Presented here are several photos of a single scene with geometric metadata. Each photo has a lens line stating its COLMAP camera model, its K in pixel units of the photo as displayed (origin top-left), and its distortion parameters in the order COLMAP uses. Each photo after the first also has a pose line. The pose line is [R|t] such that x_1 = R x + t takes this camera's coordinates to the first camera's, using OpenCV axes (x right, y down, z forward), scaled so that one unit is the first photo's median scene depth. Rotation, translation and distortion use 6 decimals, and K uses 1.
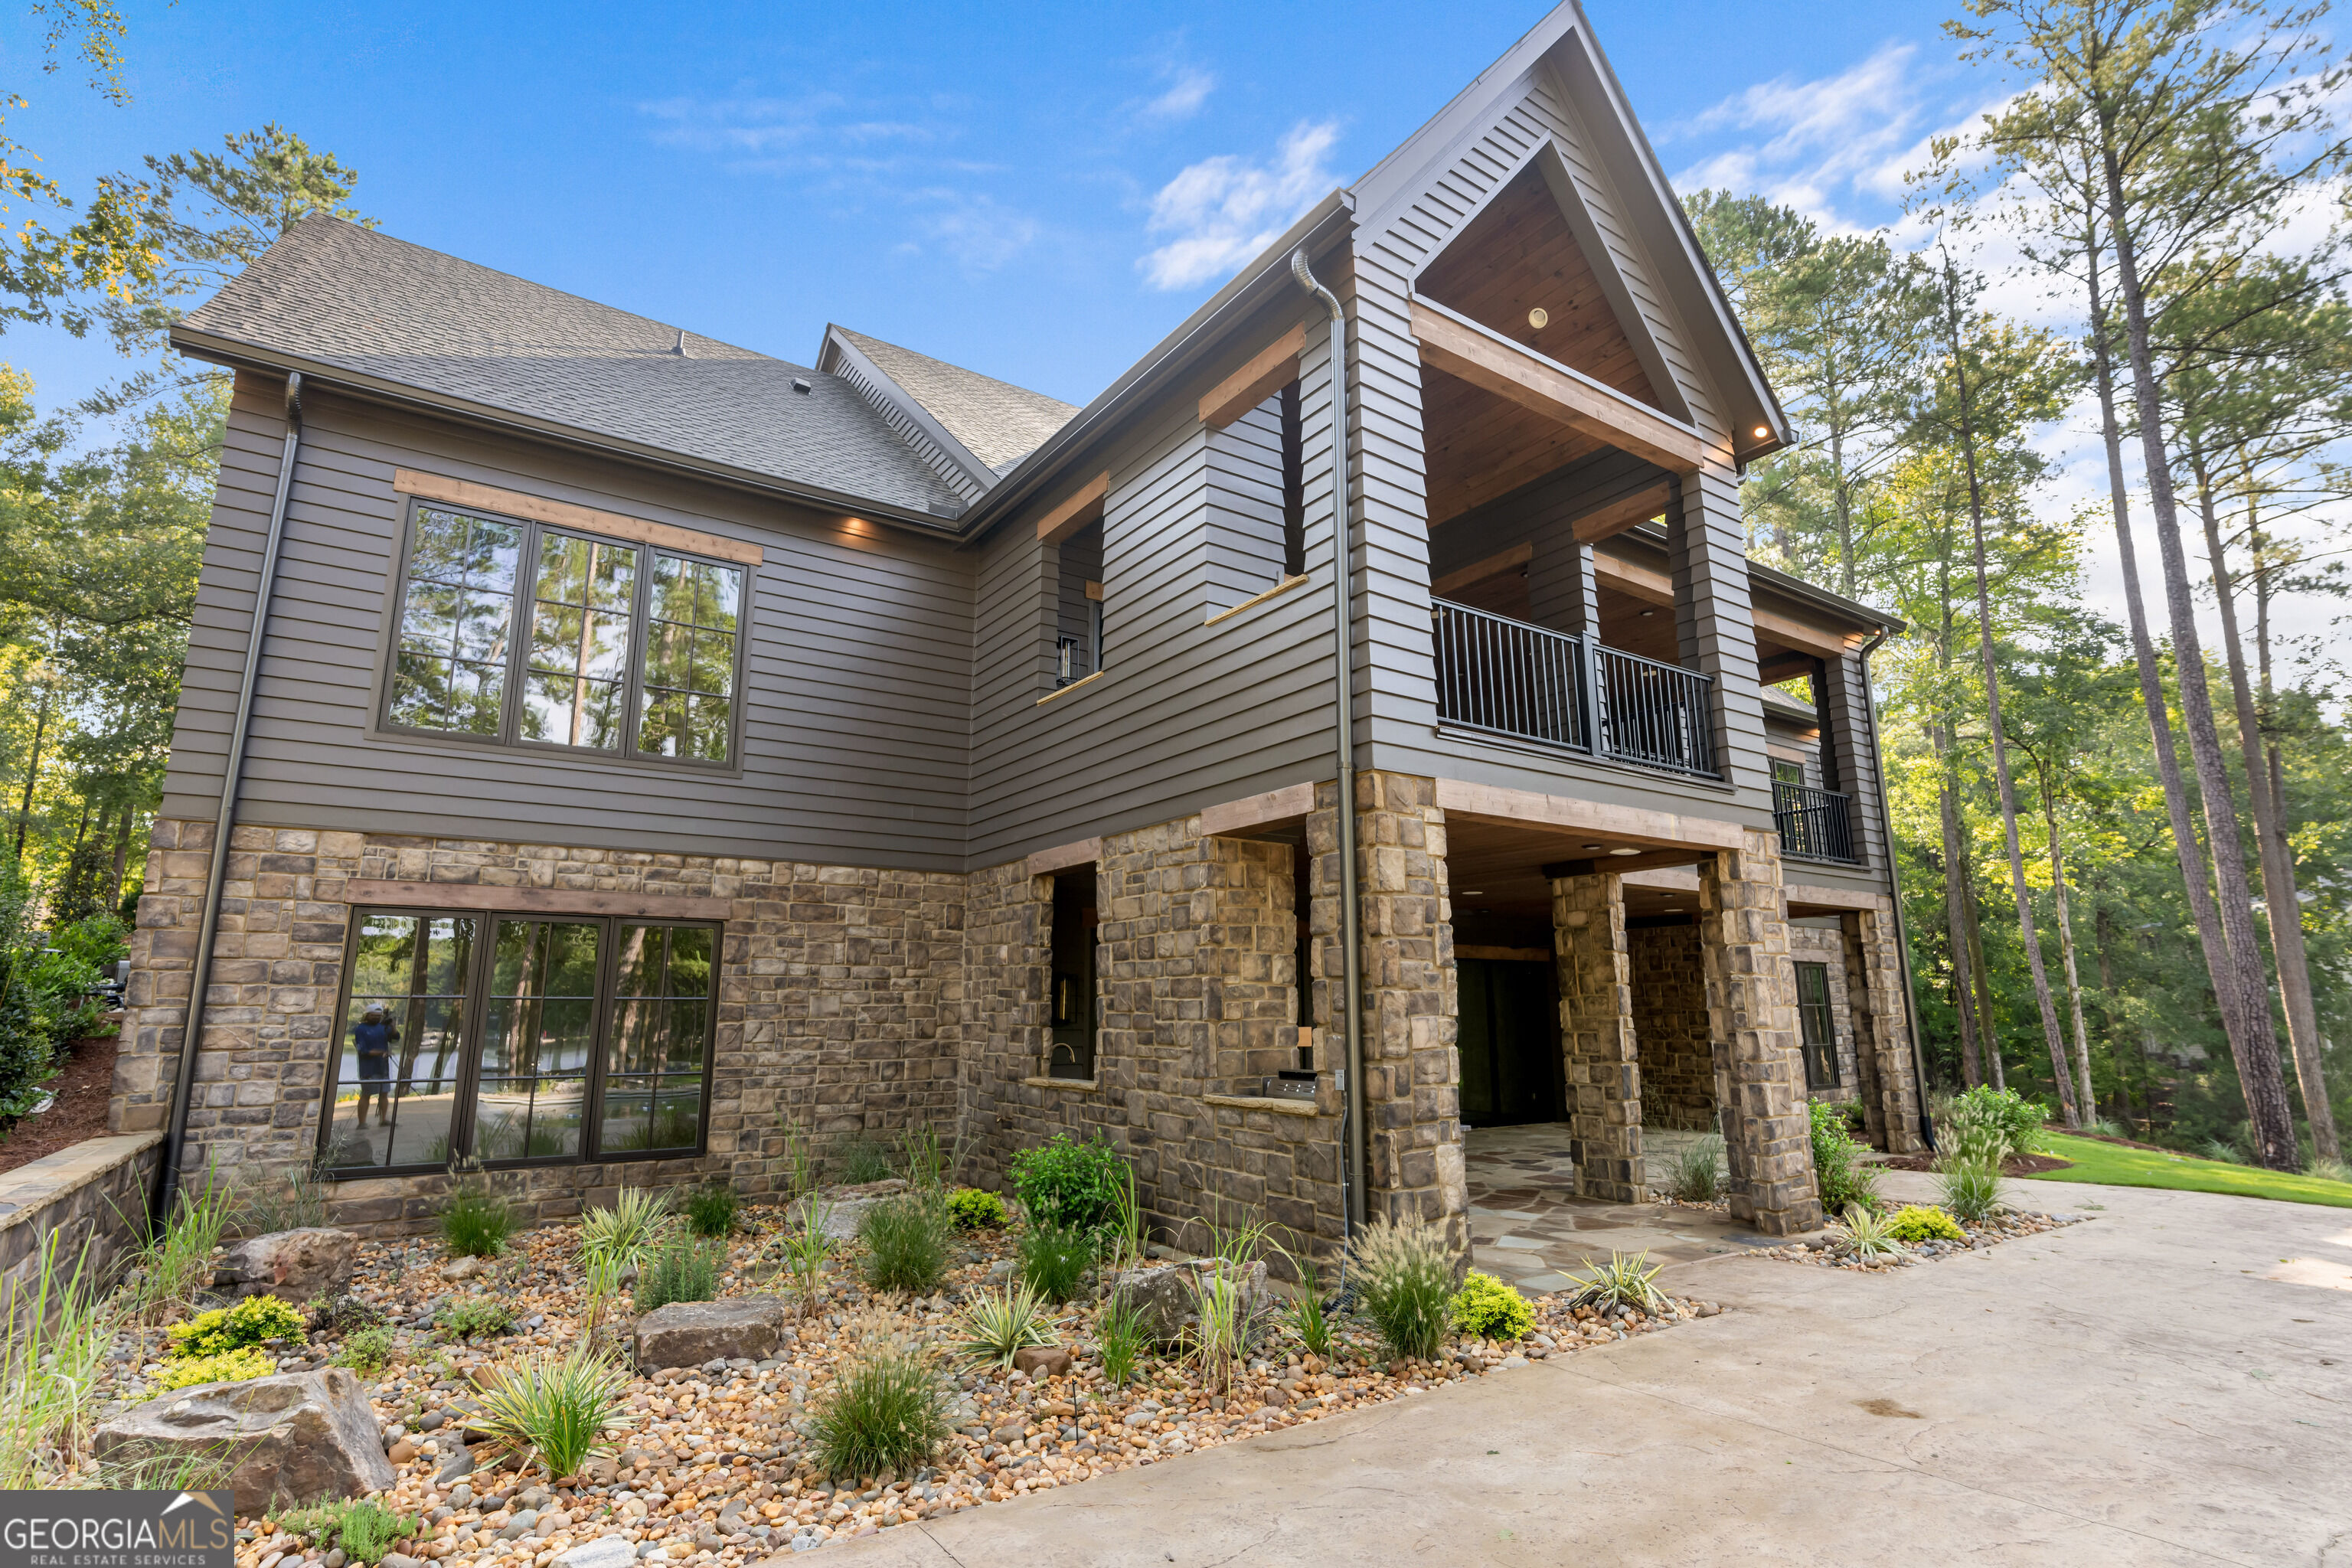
lens RADIAL K [[1134.8, 0, 1176.8], [0, 1134.8, 783.3], [0, 0, 1]] dist [0.006864, -0.000049]
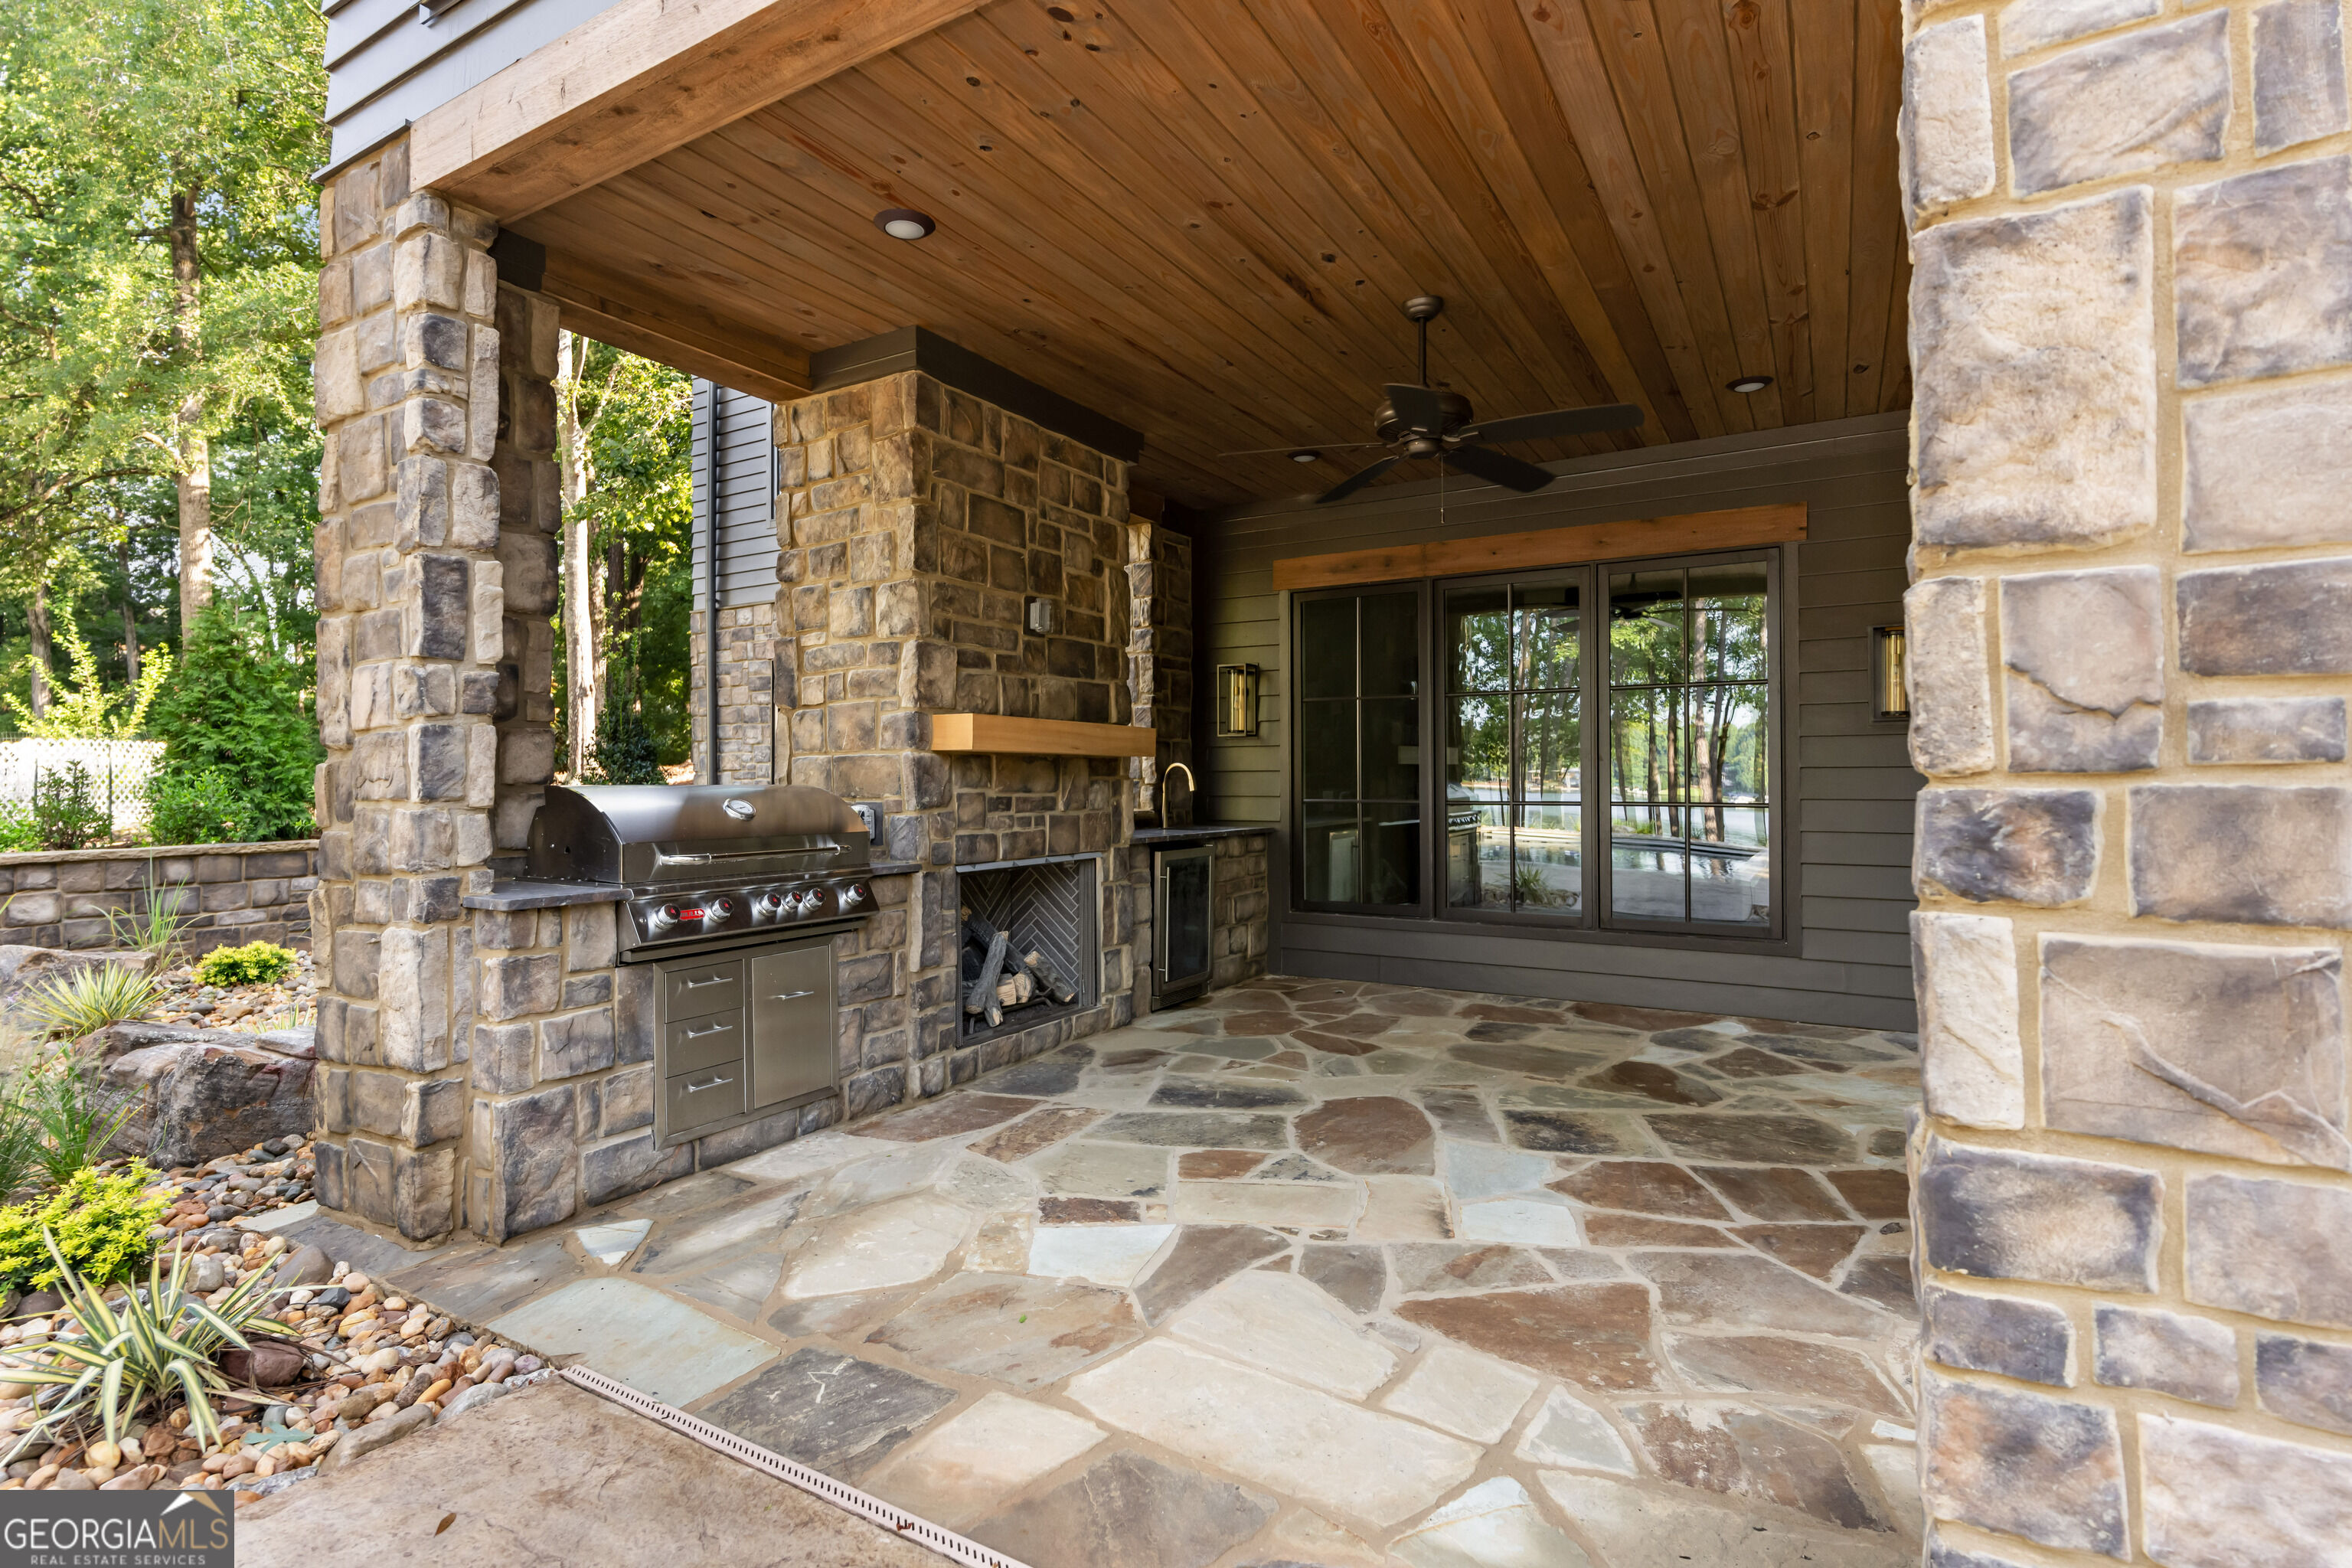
lens RADIAL K [[1134.8, 0, 1168.6], [0, 1134.8, 769.3], [0, 0, 1]] dist [0.006864, -0.000049]
pose [[0.420889, -0.011150, -0.907044, 0.653281], [0.192225, 0.978312, 0.077170, 0.226393], [0.886511, -0.206837, 0.413904, 0.894587]]
